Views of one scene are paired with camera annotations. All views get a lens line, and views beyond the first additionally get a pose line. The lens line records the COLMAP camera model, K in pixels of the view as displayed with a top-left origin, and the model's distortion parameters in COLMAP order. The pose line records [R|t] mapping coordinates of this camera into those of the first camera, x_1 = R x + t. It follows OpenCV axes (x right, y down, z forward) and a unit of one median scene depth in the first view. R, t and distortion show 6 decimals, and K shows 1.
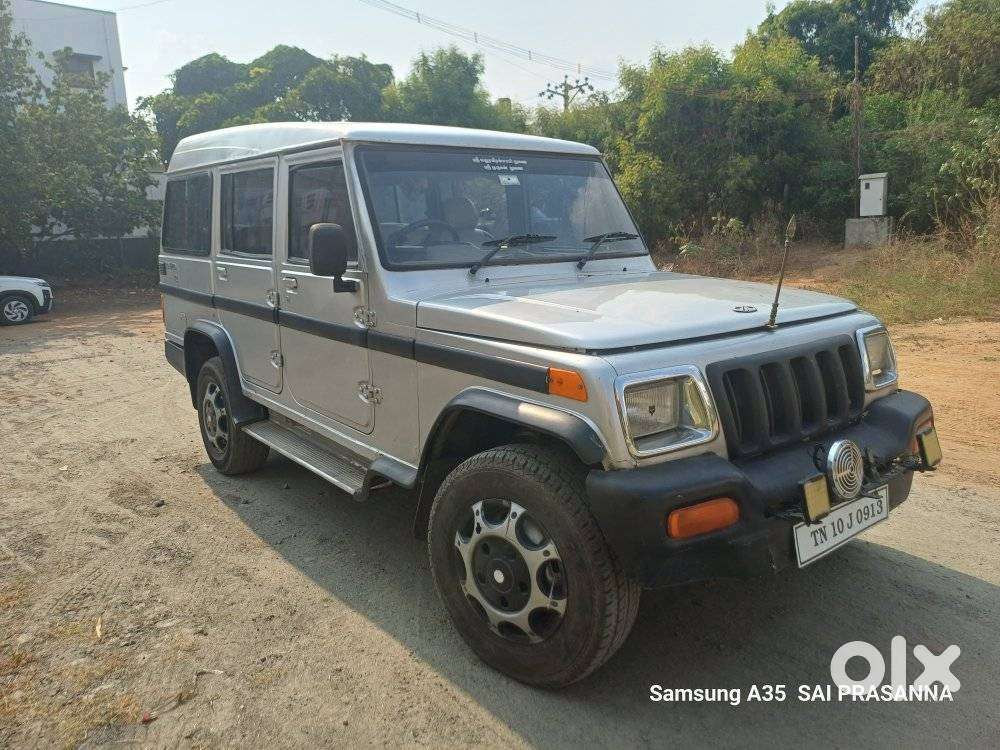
lens RADIAL K [[776.7, 0, 502.1], [0, 776.7, 363.2], [0, 0, 1]] dist [0.044700, -0.009285]
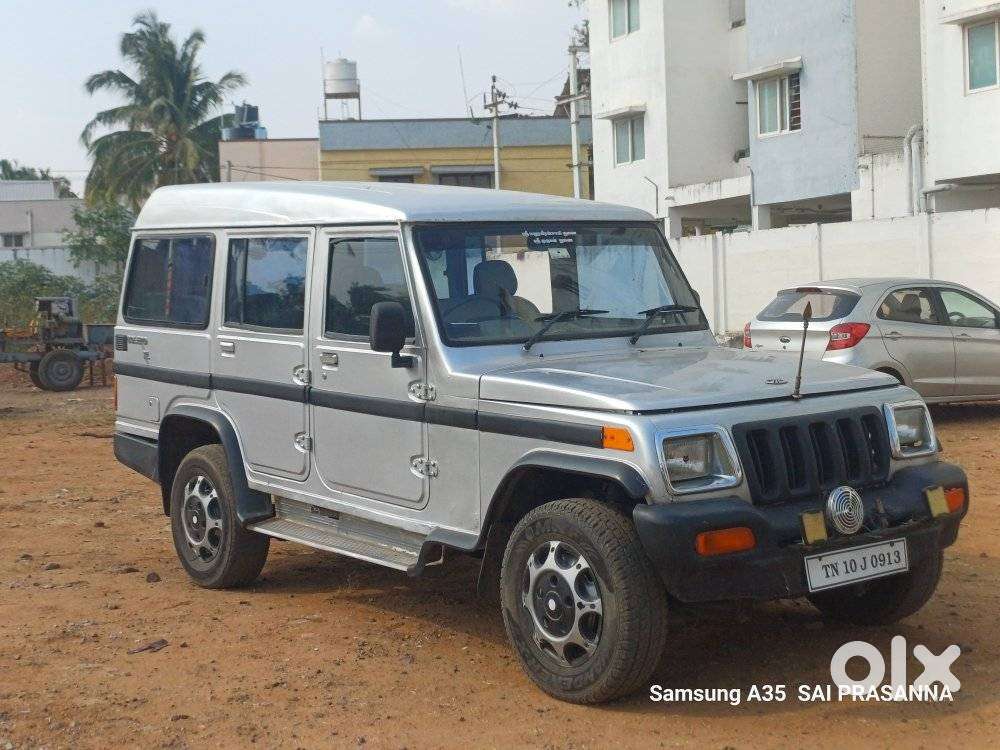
lens RADIAL K [[1852.3, 0, 500.0], [0, 1852.3, 375.0], [0, 0, 1]] dist [0.237479, -0.005382]
pose [[0.999928, 0.001874, 0.011854, -0.090393], [-0.000704, 0.995193, -0.097932, 0.139420], [-0.011980, 0.097916, 0.995123, -1.264730]]
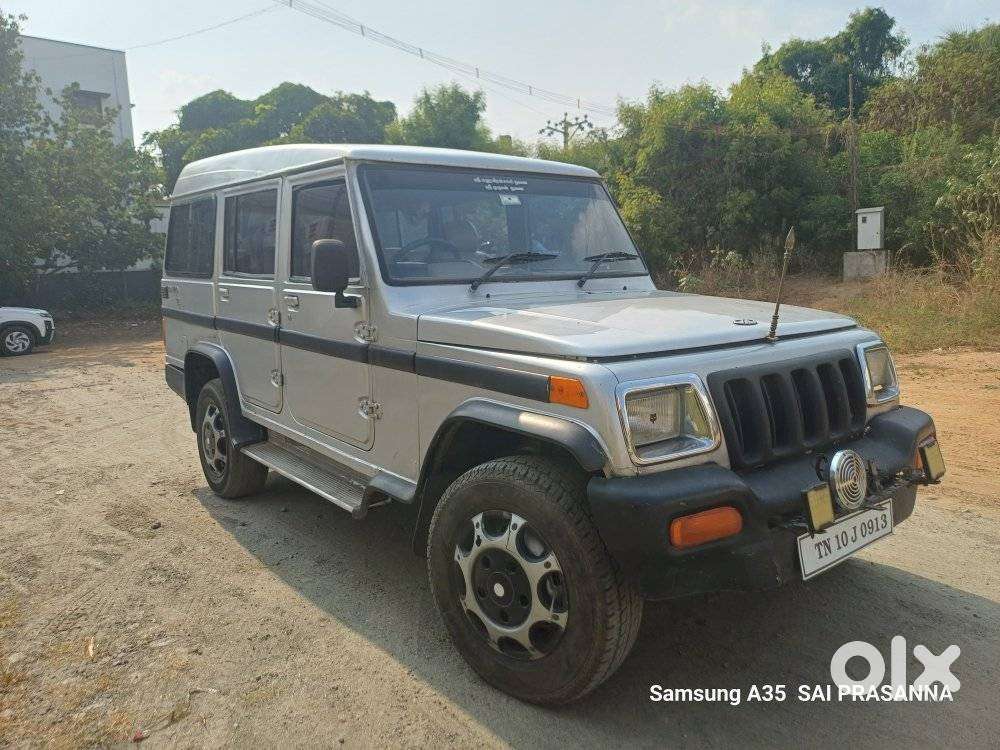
lens RADIAL K [[776.7, 0, 502.1], [0, 776.7, 363.2], [0, 0, 1]] dist [0.044700, -0.009285]
pose [[0.999997, 0.002274, -0.000203, -0.000495], [-0.002281, 0.998896, -0.046926, 0.023603], [0.000096, 0.046926, 0.998898, 0.001167]]
